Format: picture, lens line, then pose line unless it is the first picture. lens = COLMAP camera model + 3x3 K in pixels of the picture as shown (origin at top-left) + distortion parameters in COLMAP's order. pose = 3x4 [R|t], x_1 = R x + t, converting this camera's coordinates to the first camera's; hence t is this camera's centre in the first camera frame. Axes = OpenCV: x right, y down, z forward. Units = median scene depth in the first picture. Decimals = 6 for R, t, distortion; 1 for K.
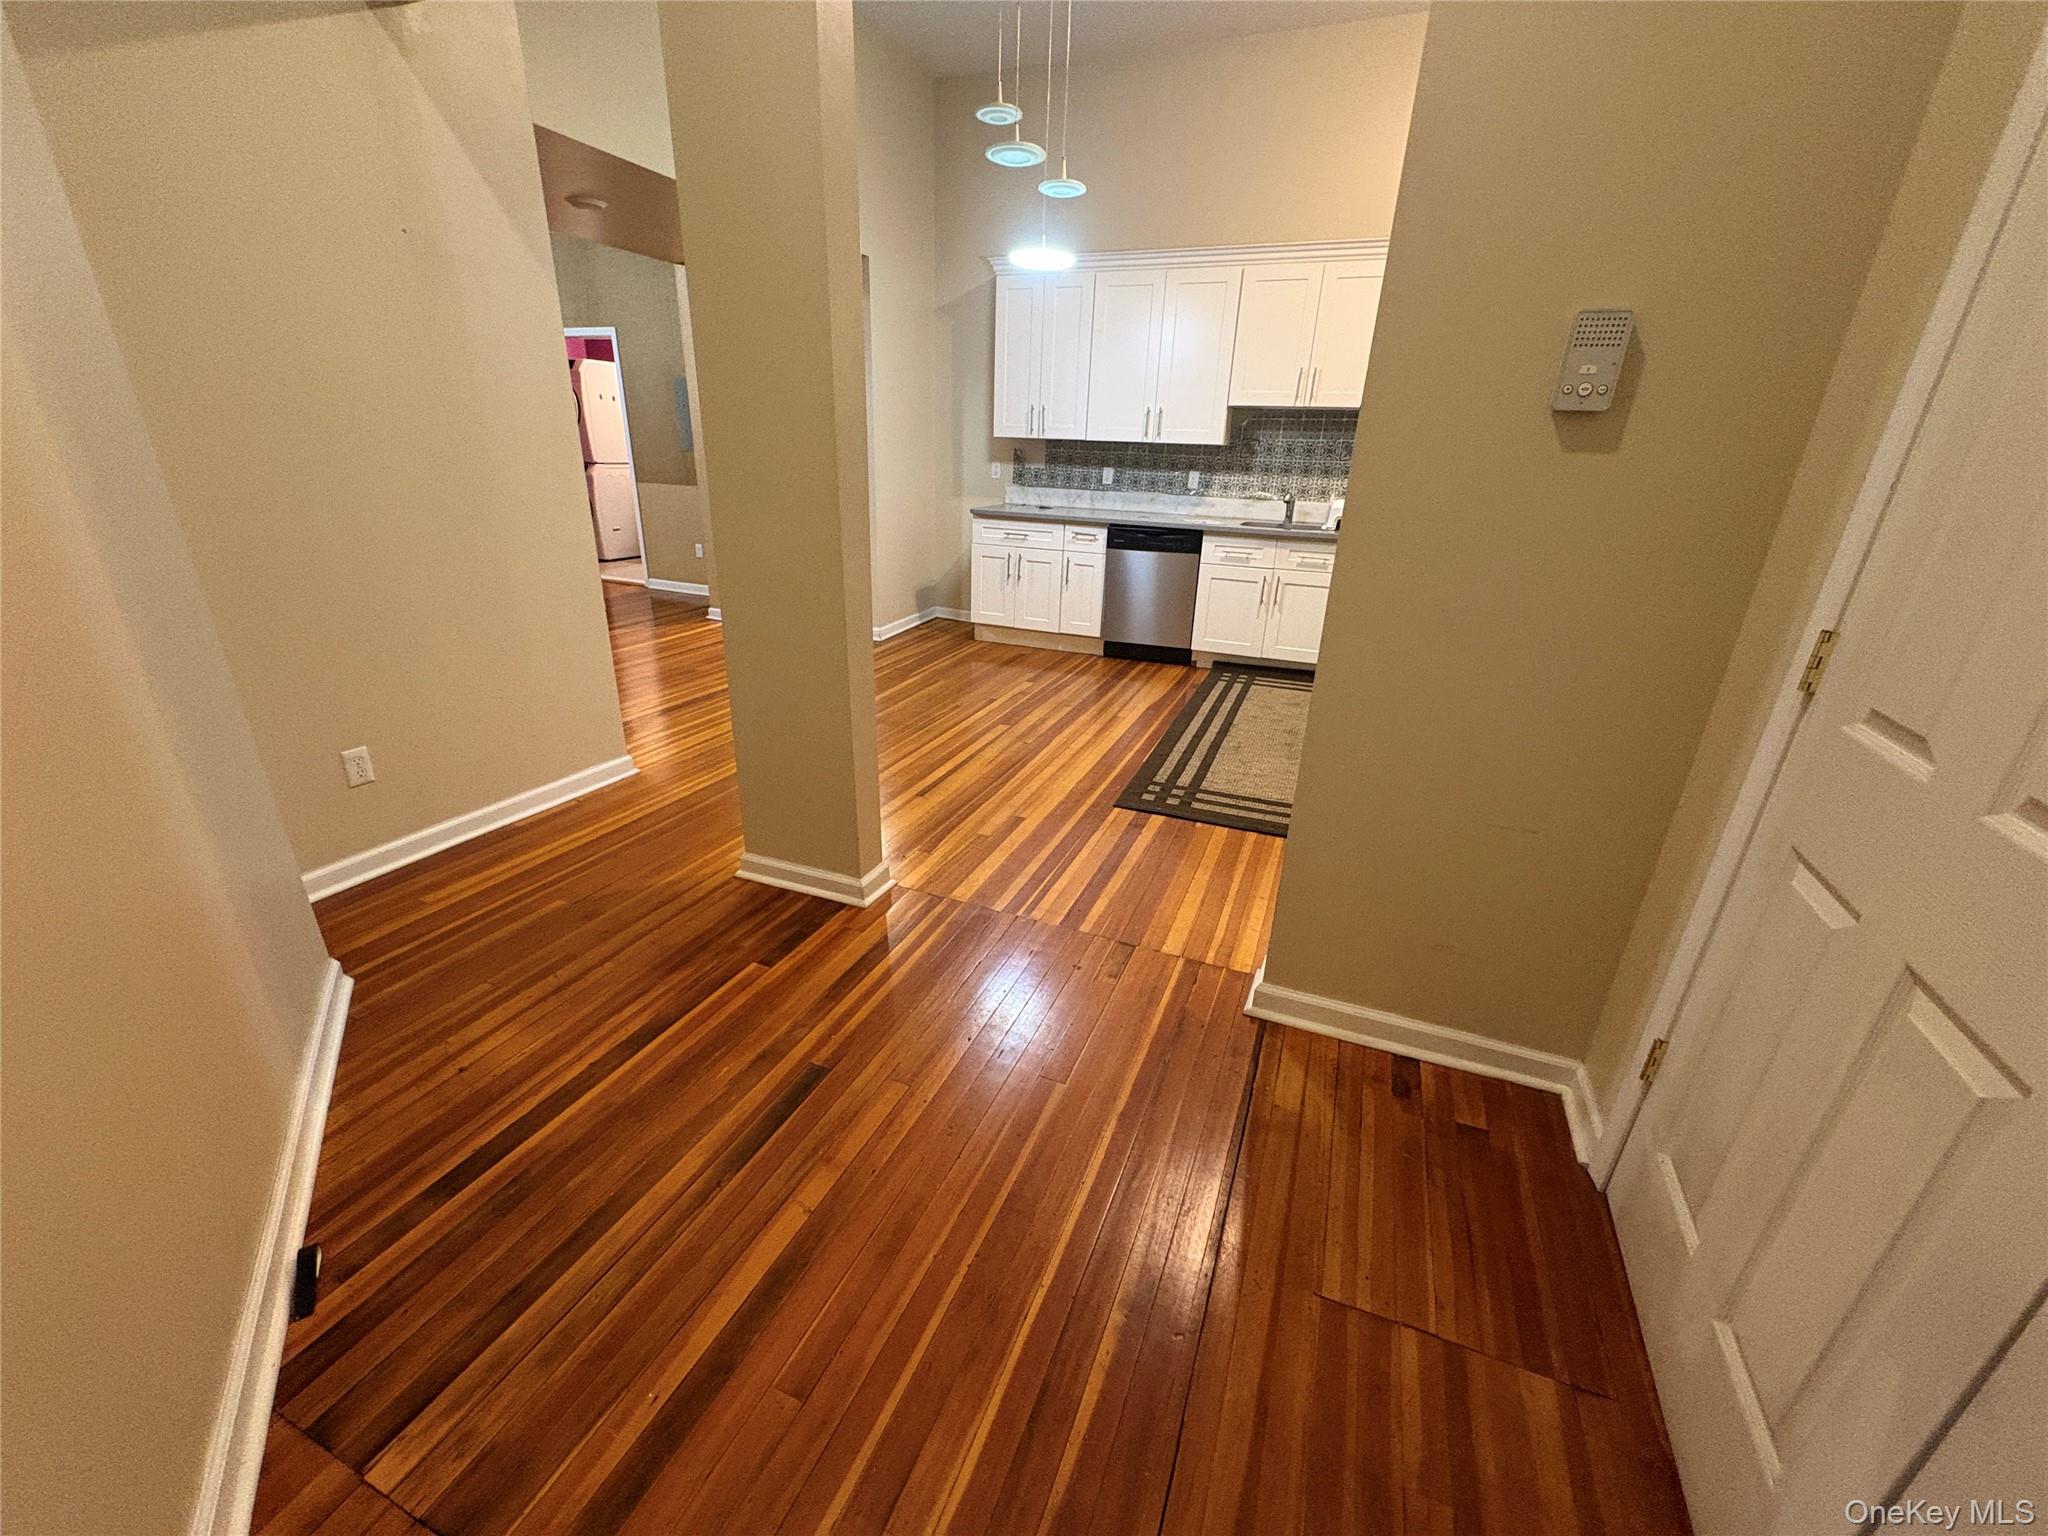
lens RADIAL K [[810.3, 0, 1021.5], [0, 810.3, 768.0], [0, 0, 1]] dist [0.001862, 0.000175]
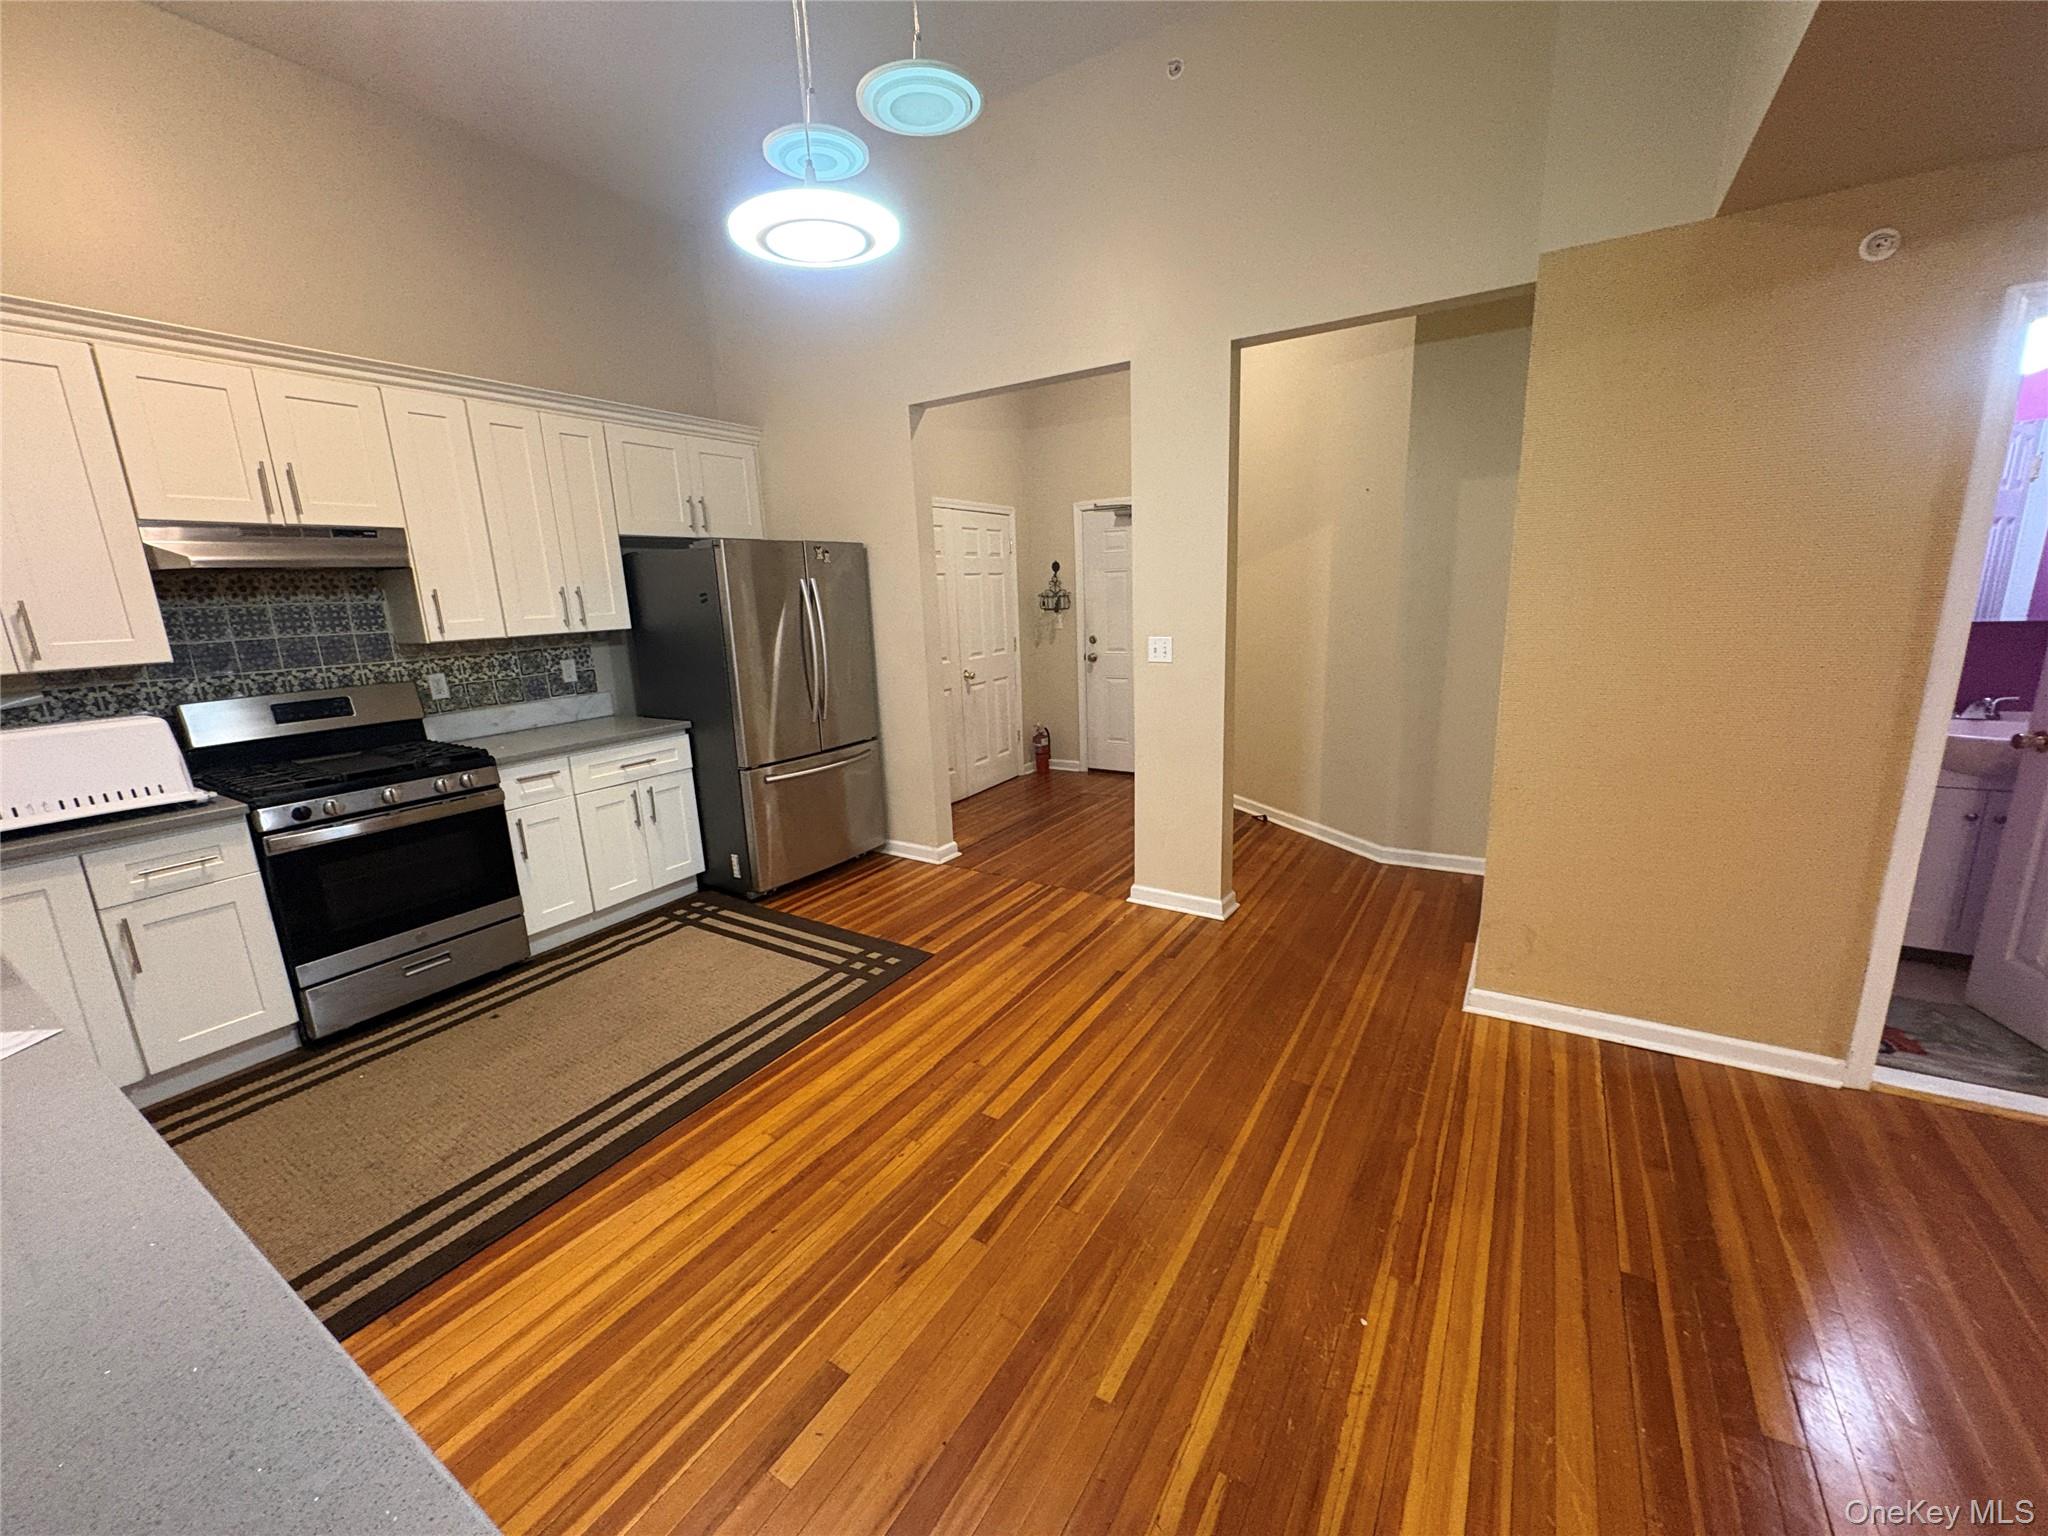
lens RADIAL K [[810.3, 0, 1024.6], [0, 810.3, 766.2], [0, 0, 1]] dist [0.001862, 0.000175]
pose [[-0.986059, -0.029405, 0.163779, -0.107877], [0.069344, 0.822105, 0.565098, -0.477394], [-0.151260, 0.568576, -0.808604, 1.090515]]
